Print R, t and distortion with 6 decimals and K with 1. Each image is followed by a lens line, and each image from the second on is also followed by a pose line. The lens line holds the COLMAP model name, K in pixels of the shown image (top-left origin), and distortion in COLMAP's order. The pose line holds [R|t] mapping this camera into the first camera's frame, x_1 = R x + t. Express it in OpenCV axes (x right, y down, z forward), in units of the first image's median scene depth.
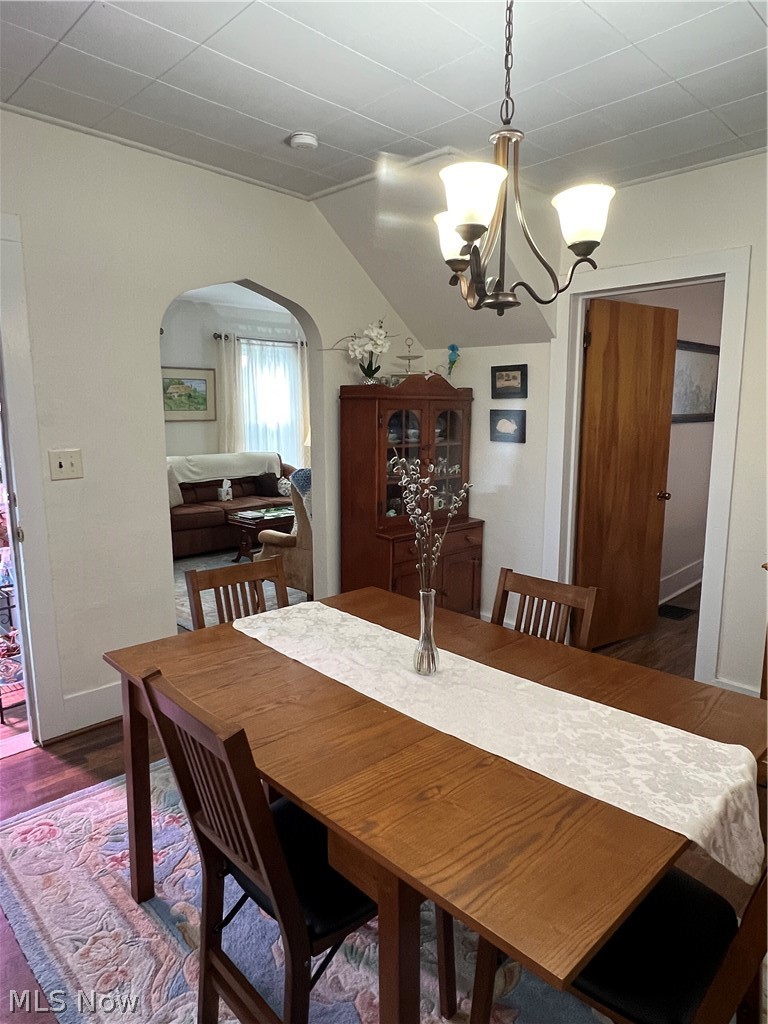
lens RADIAL K [[634.8, 0, 378.7], [0, 634.8, 517.0], [0, 0, 1]] dist [-0.002215, -0.000957]
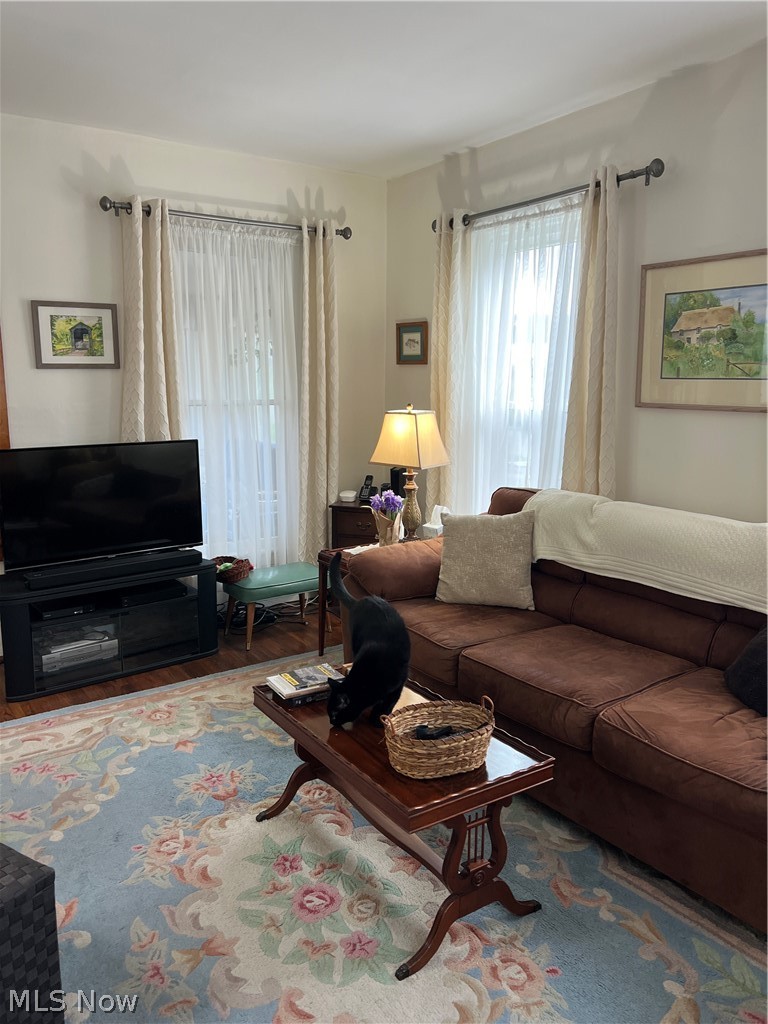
lens RADIAL K [[769.0, 0, 365.3], [0, 769.0, 516.4], [0, 0, 1]] dist [0.029971, -0.036632]
pose [[-0.170366, 0.183566, -0.968132, 0.158253], [-0.167446, 0.962812, 0.212024, -0.148843], [0.971049, 0.198232, -0.133293, 0.859992]]
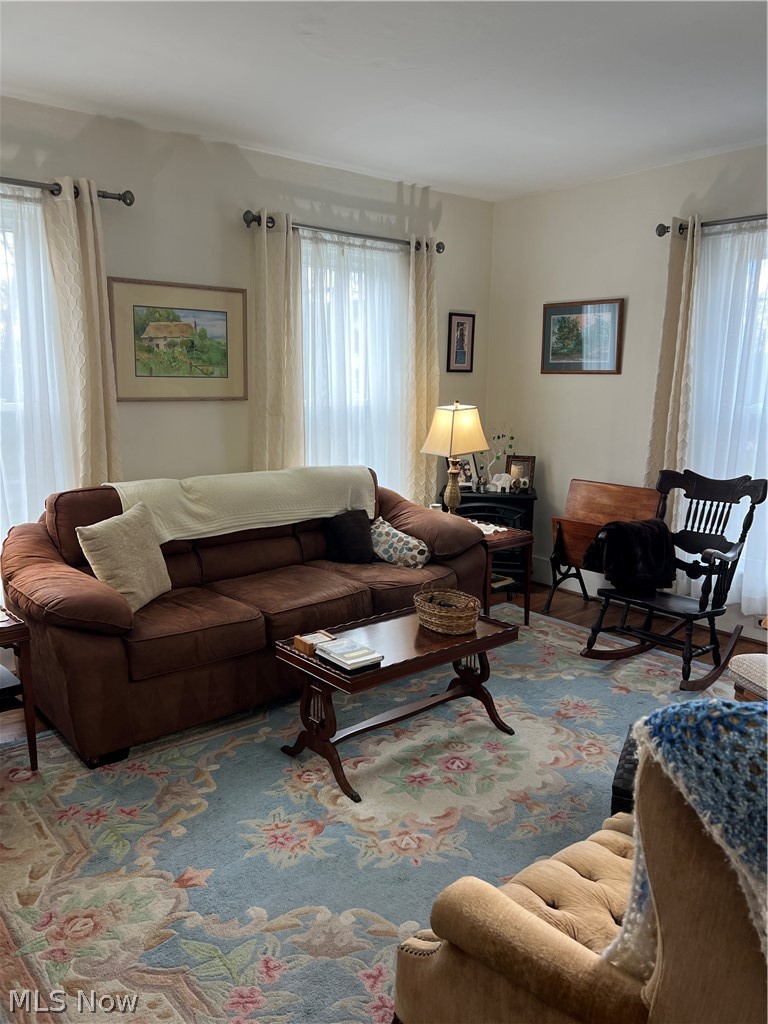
lens RADIAL K [[769.0, 0, 392.5], [0, 769.0, 514.1], [0, 0, 1]] dist [0.029971, -0.036632]
pose [[0.998717, 0.020403, -0.046345, -0.118174], [-0.019903, 0.999739, 0.011226, -0.074354], [0.046562, -0.010290, 0.998862, 0.426657]]
